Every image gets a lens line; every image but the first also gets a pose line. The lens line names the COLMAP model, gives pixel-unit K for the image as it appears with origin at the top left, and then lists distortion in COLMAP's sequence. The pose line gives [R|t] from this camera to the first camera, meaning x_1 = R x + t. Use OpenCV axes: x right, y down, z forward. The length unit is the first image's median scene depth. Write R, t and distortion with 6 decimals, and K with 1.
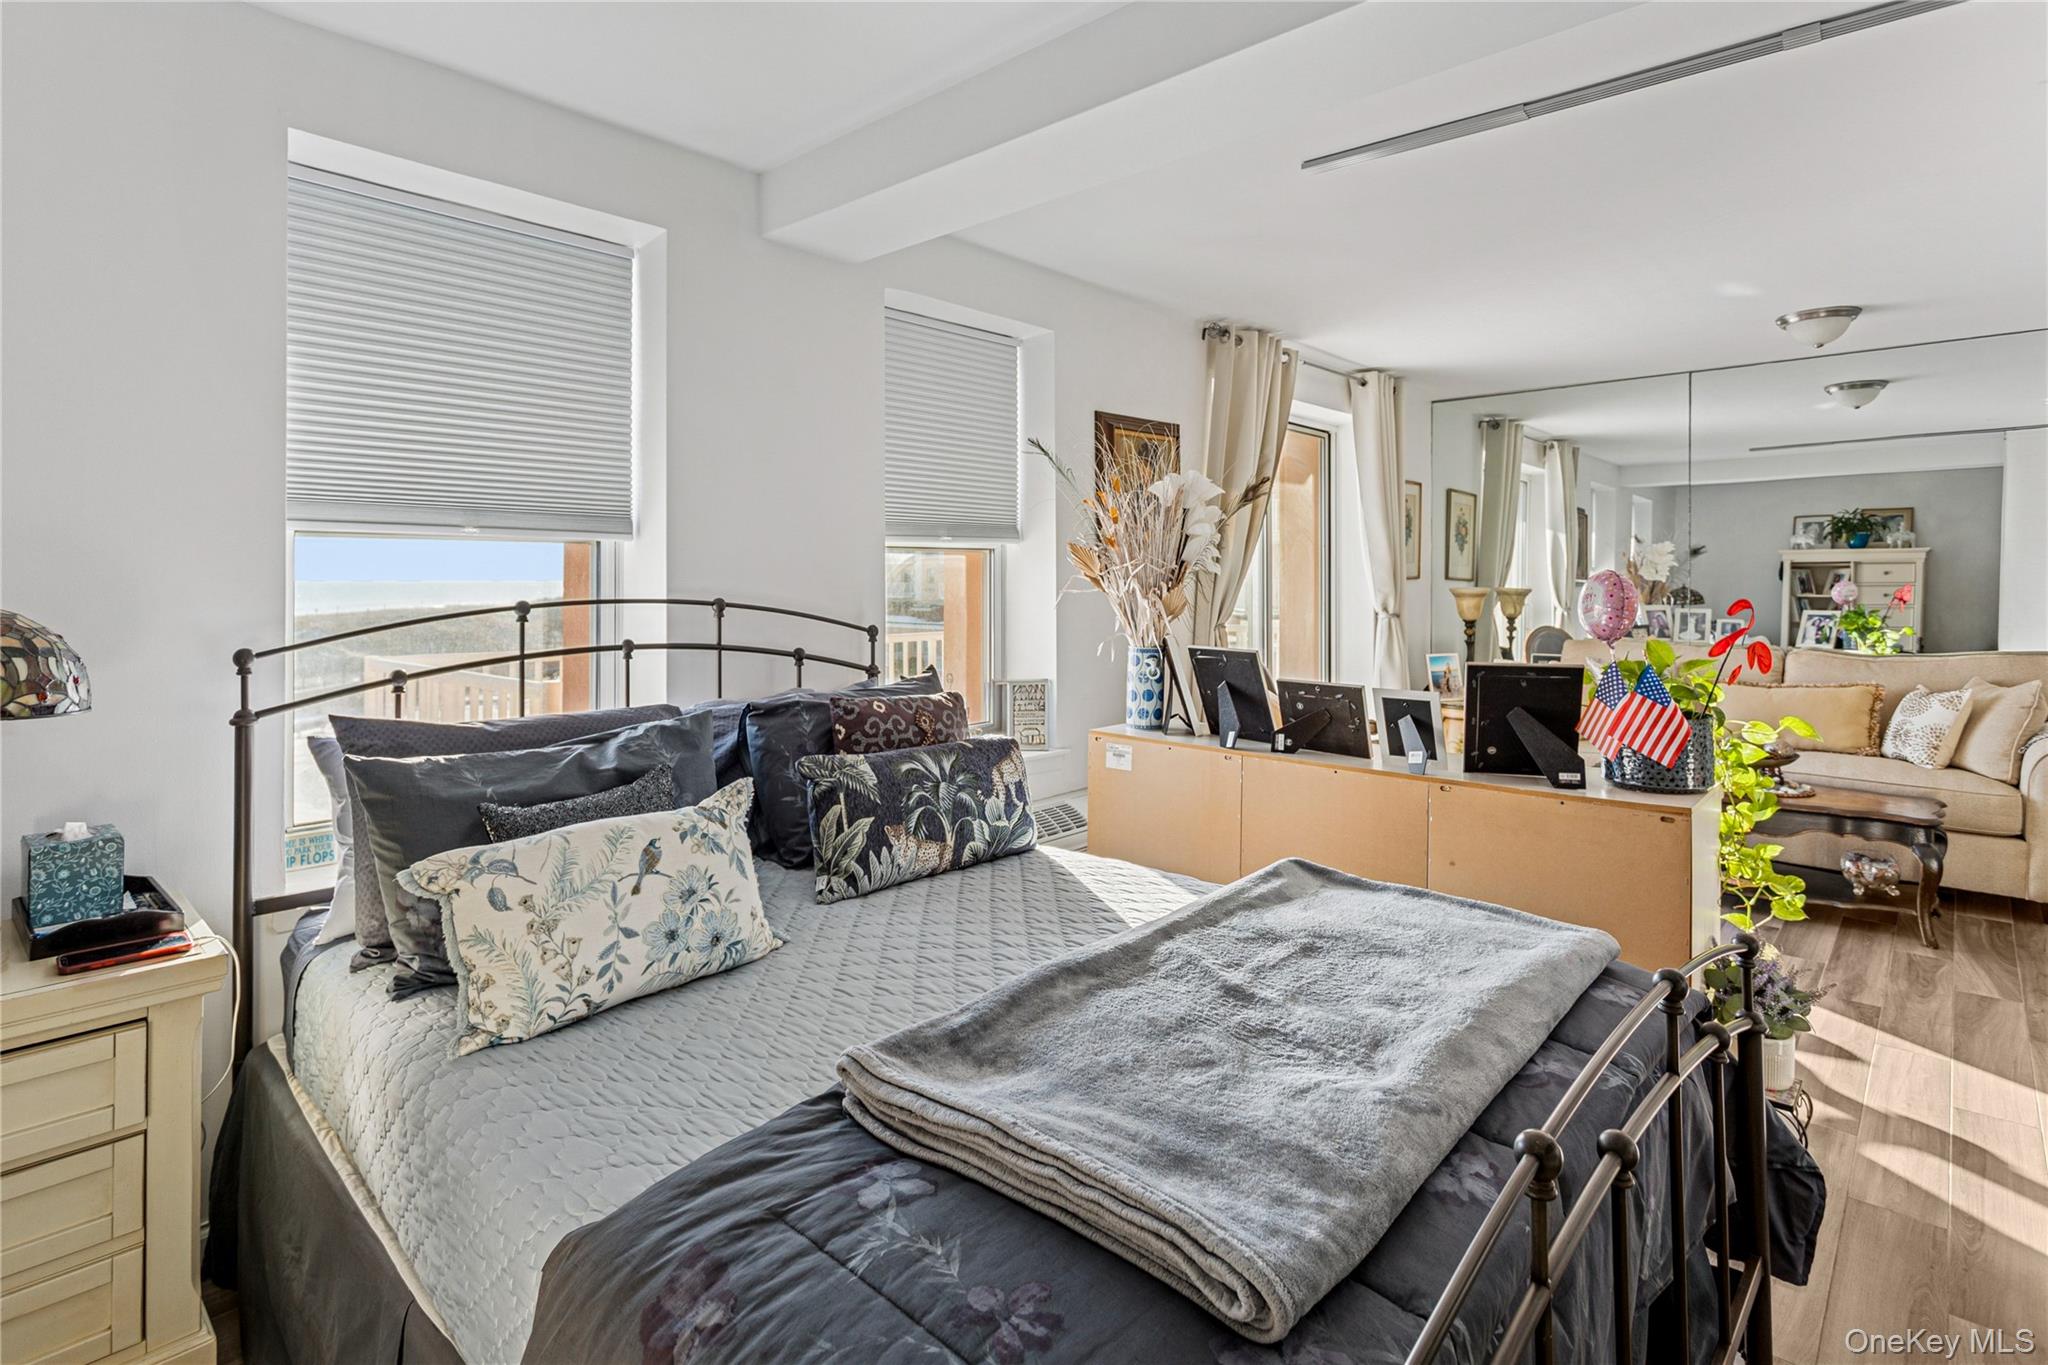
lens RADIAL K [[1013.6, 0, 1014.4], [0, 1013.6, 607.9], [0, 0, 1]] dist [-0.004324, 0.007212]
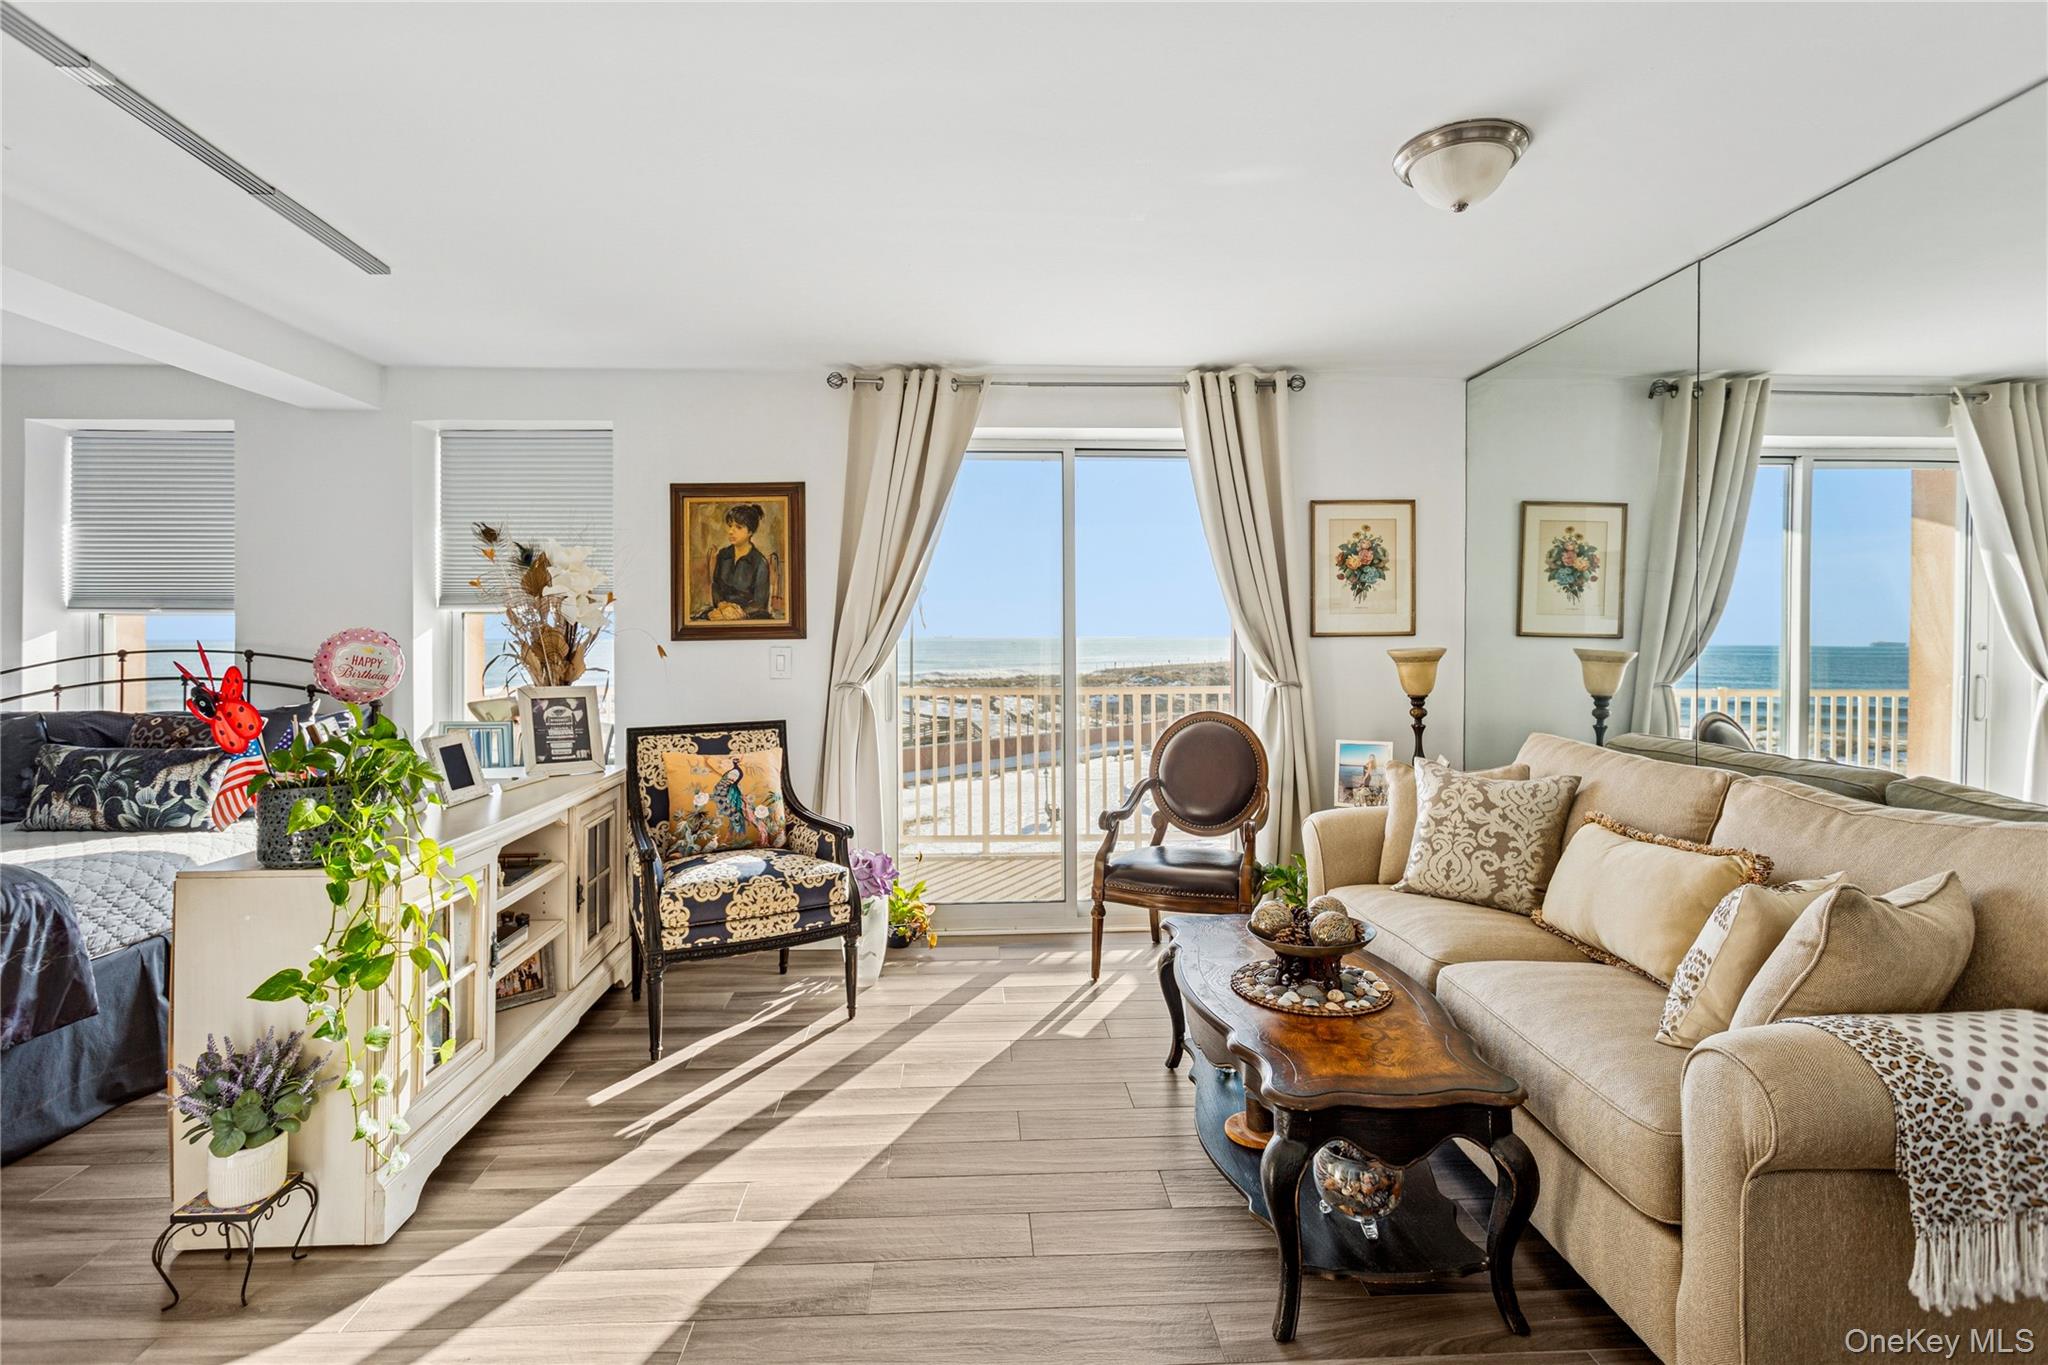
lens RADIAL K [[983.3, 0, 1017.8], [0, 983.3, 639.3], [0, 0, 1]] dist [-0.001214, 0.002552]
pose [[0.713448, 0.001616, -0.700706, 0.941174], [-0.016428, 0.999761, -0.014421, -0.013706], [0.700515, 0.021799, 0.713304, 0.433359]]
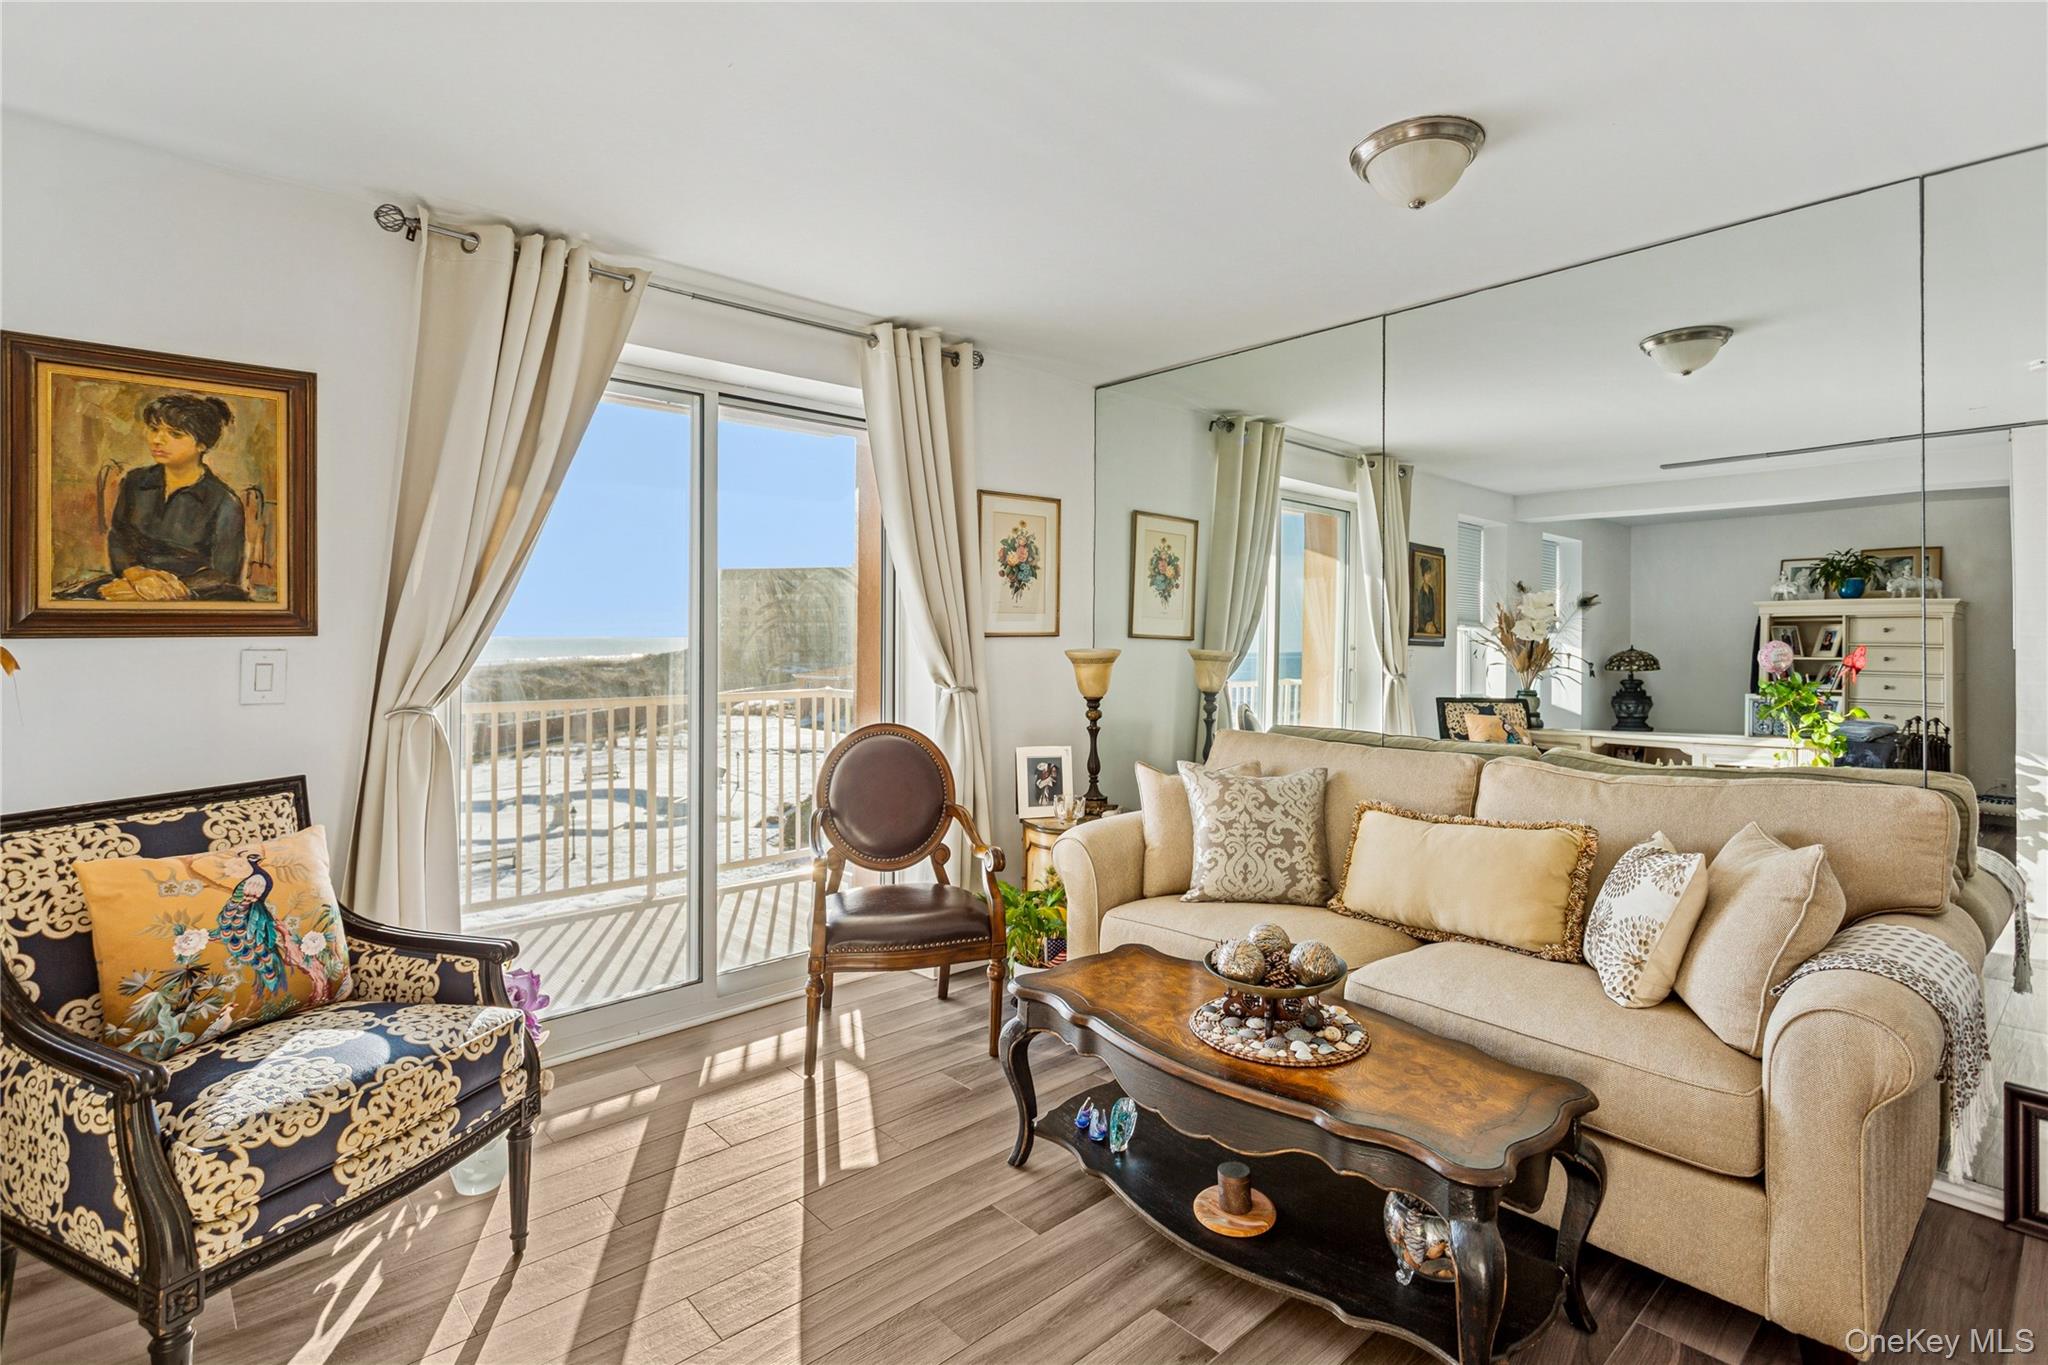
lens RADIAL K [[983.3, 0, 1017.8], [0, 983.3, 639.3], [0, 0, 1]] dist [-0.001214, 0.002552]
pose [[0.995837, 0.004585, -0.091040, 0.596969], [-0.006805, 0.999687, -0.024085, -0.011806], [0.090901, 0.024604, 0.995556, 0.439668]]
